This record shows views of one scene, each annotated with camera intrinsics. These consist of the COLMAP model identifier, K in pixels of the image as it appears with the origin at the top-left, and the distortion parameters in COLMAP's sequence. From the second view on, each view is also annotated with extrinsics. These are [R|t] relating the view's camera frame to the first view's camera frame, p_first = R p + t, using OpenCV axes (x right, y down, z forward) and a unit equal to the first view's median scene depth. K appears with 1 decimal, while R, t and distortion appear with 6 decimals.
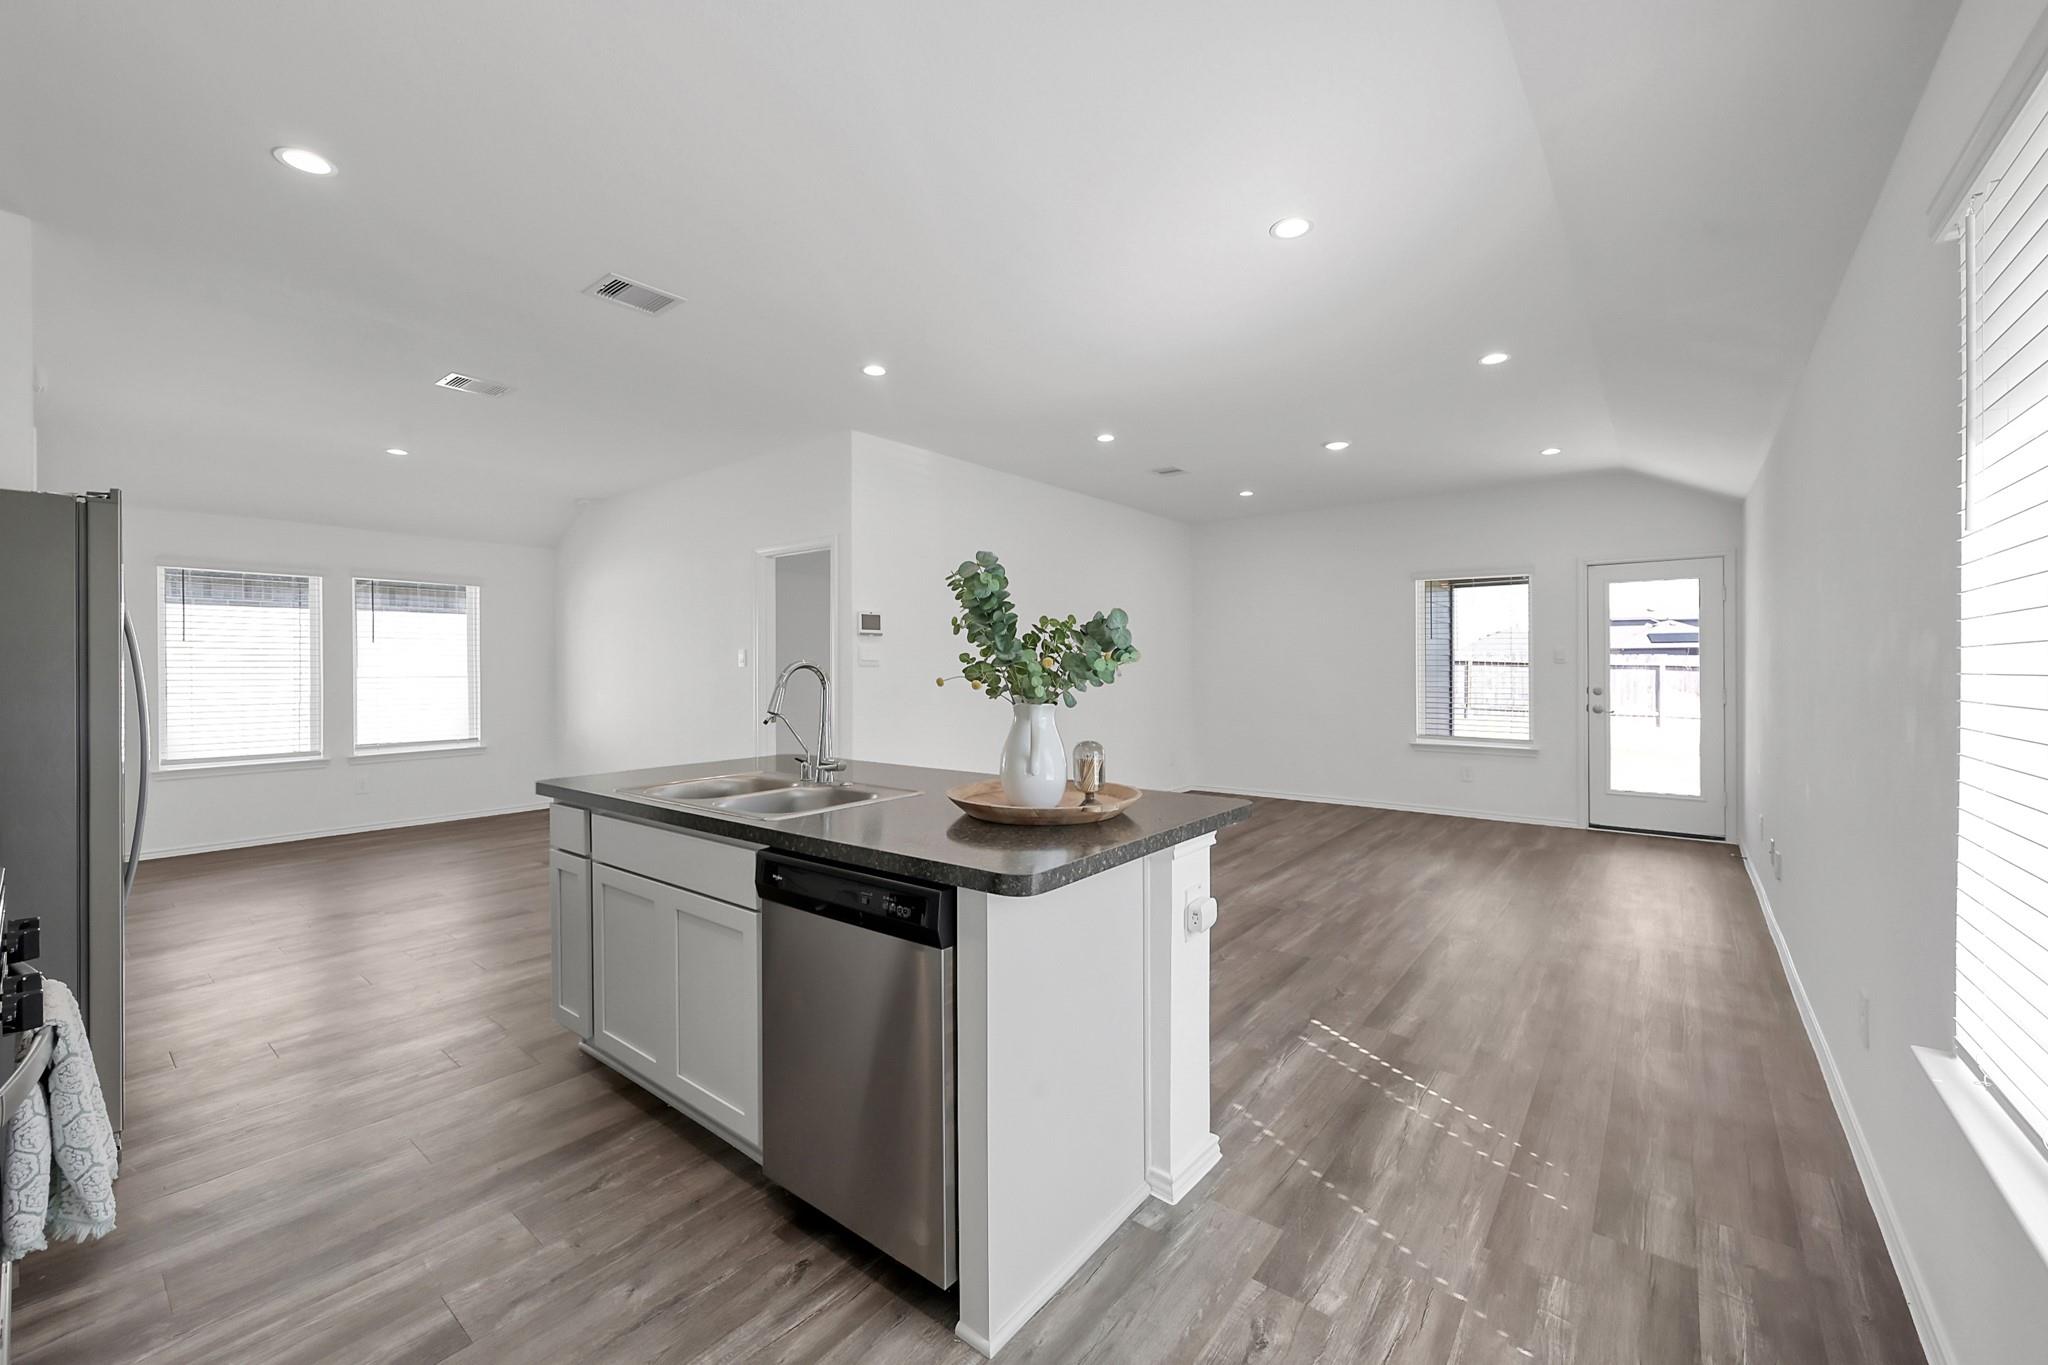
lens RADIAL K [[816.7, 0, 1028.5], [0, 816.7, 666.4], [0, 0, 1]] dist [0.000707, 0.000035]
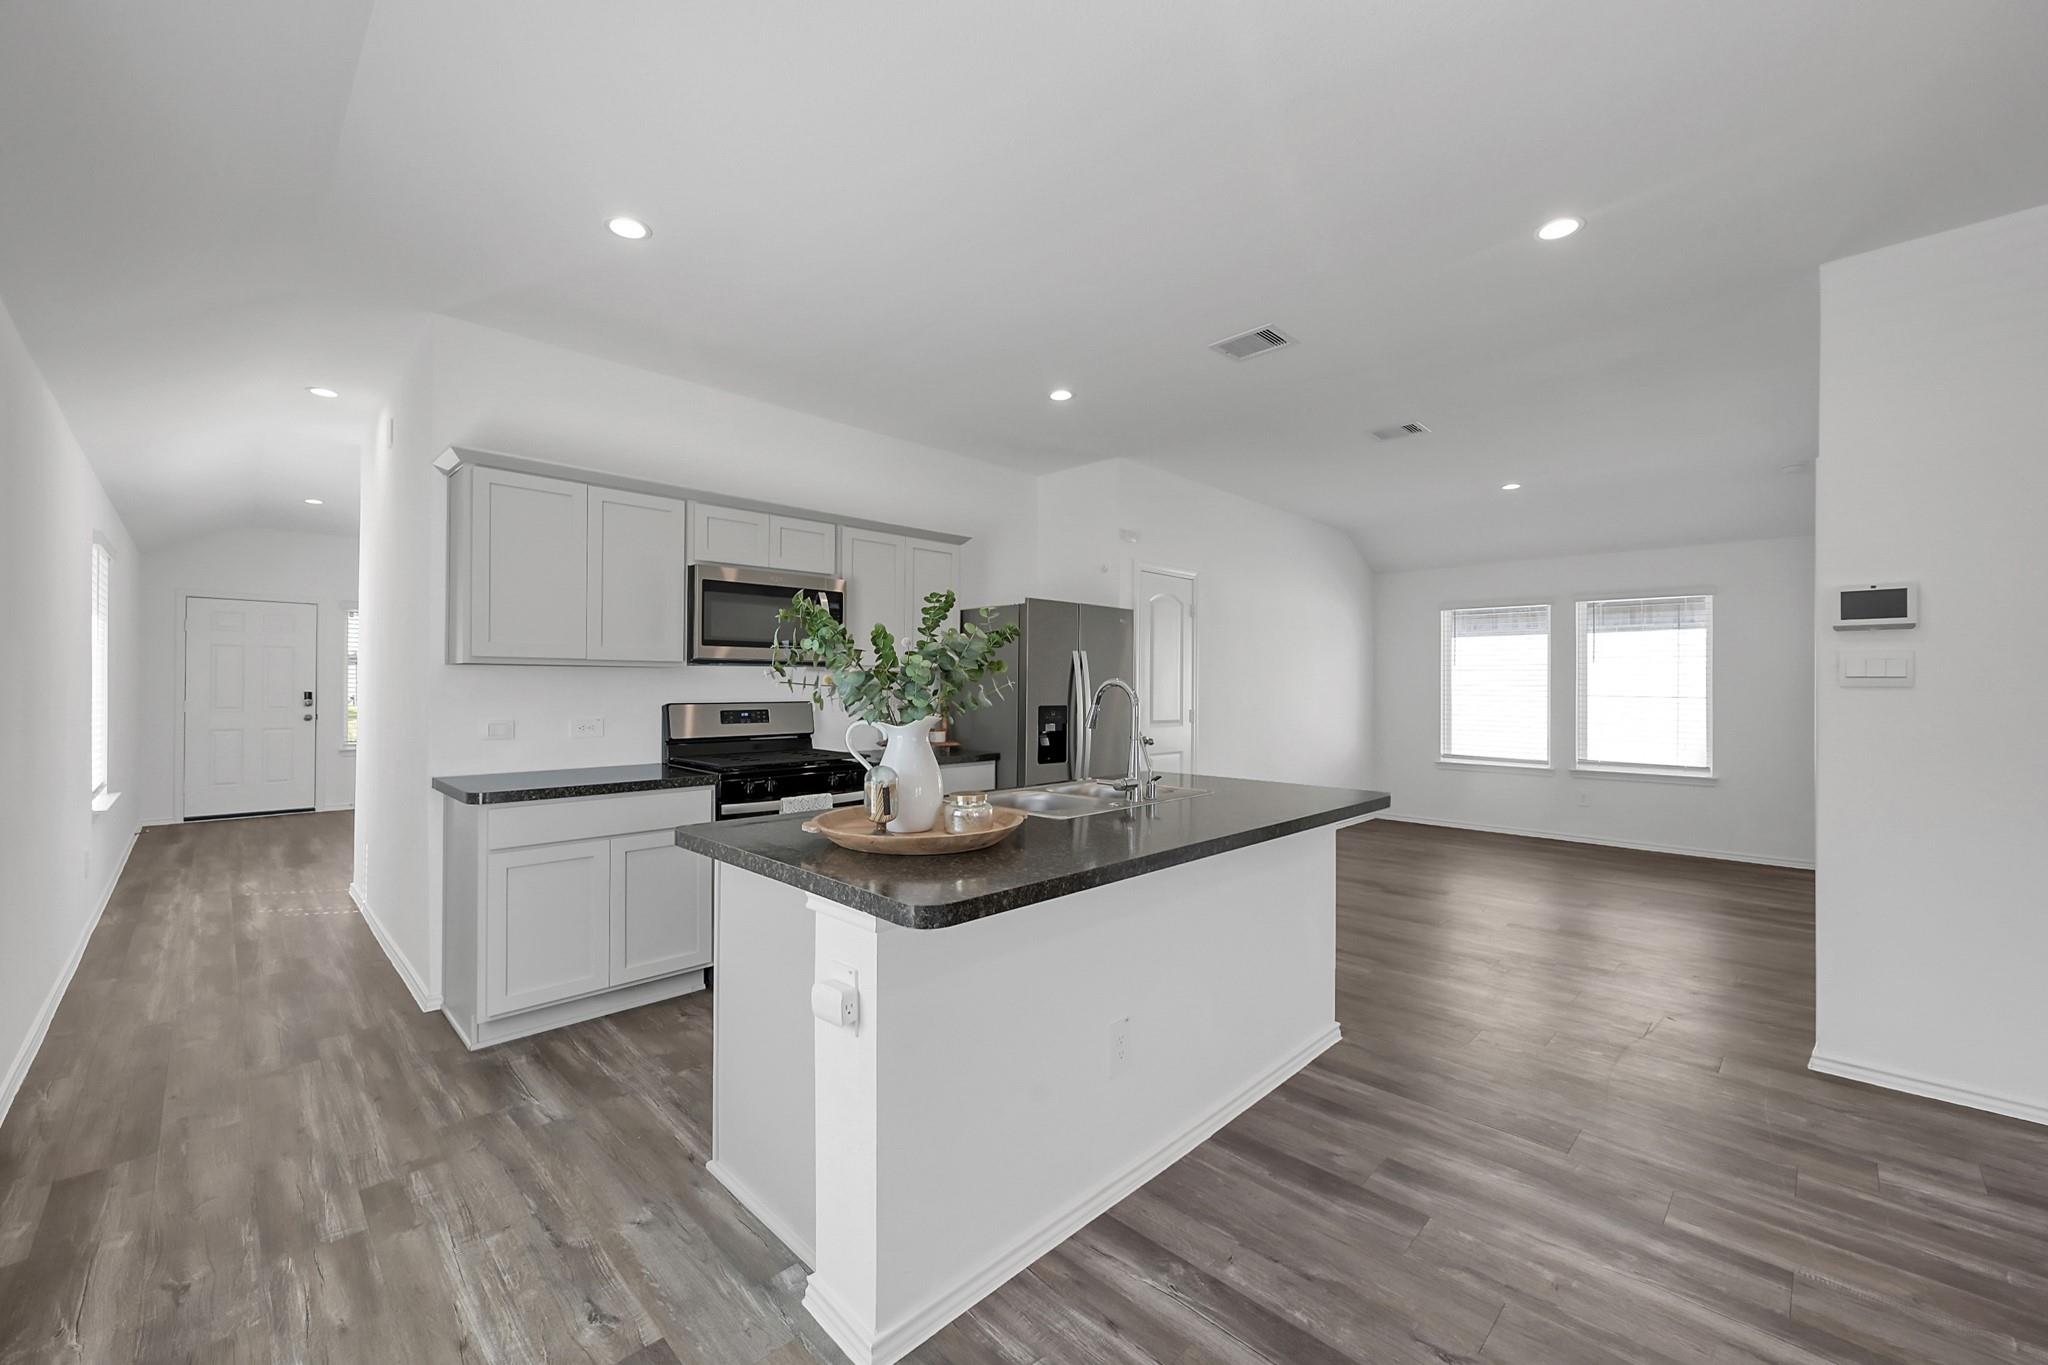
lens RADIAL K [[807.4, 0, 1023.5], [0, 807.4, 687.8], [0, 0, 1]] dist [0.000042, 0.000173]
pose [[-0.116401, 0.005079, -0.993189, 1.059157], [-0.001633, 0.999985, 0.005305, -0.005811], [0.993201, 0.002240, -0.116391, 1.403454]]
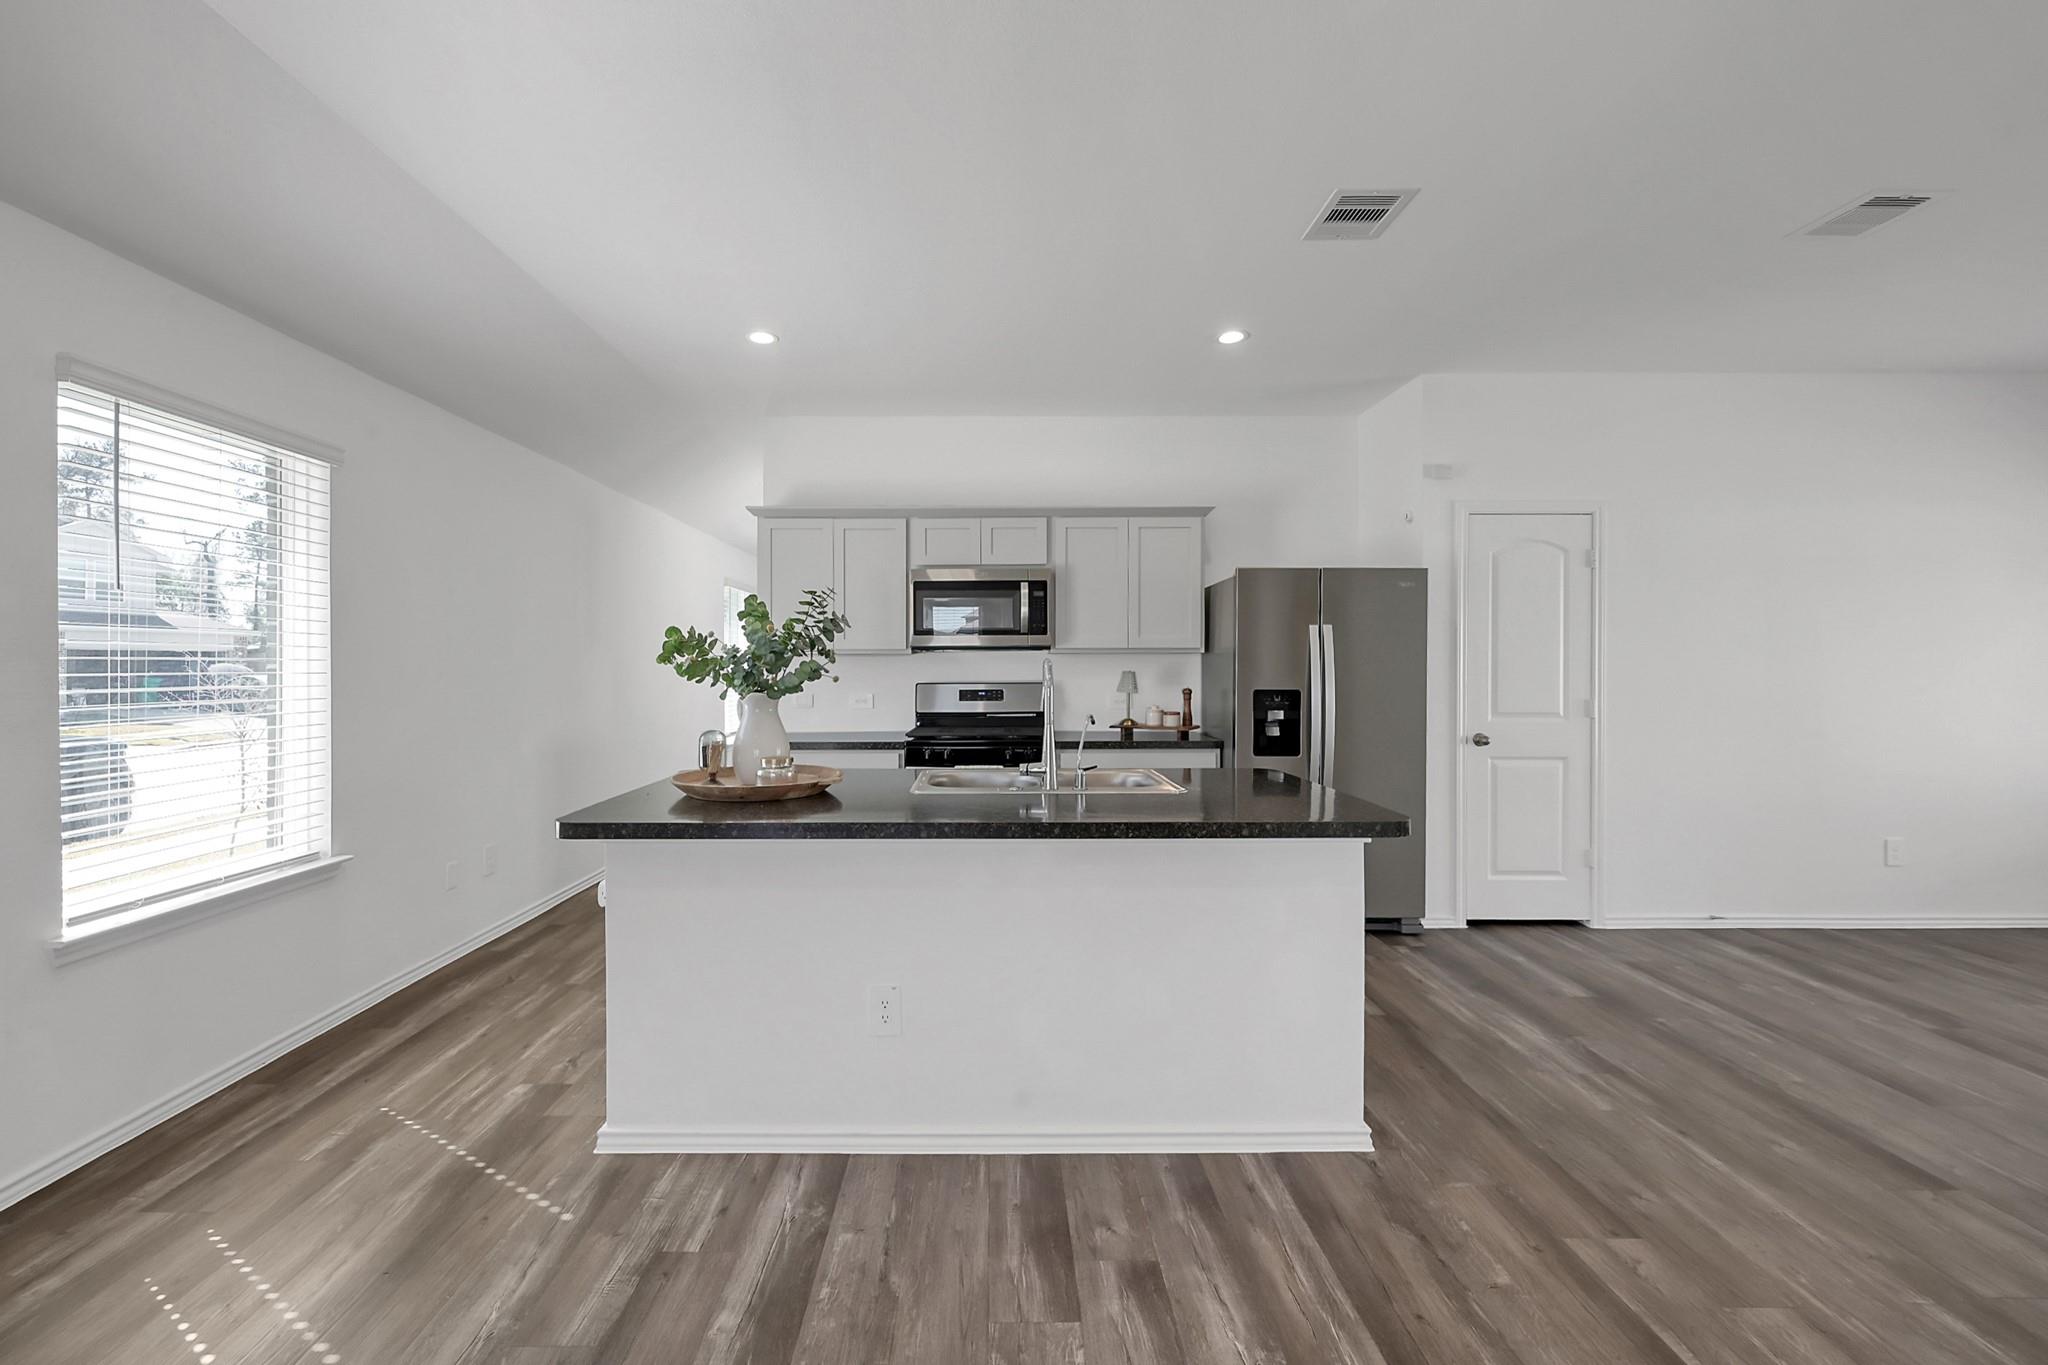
lens RADIAL K [[833.1, 0, 990.2], [0, 833.1, 673.8], [0, 0, 1]] dist [0.001282, -0.000086]
pose [[-0.783853, 0.009344, -0.620877, 0.565061], [0.005530, 0.999952, 0.008067, -0.002567], [0.620922, 0.002890, -0.783867, 2.449561]]
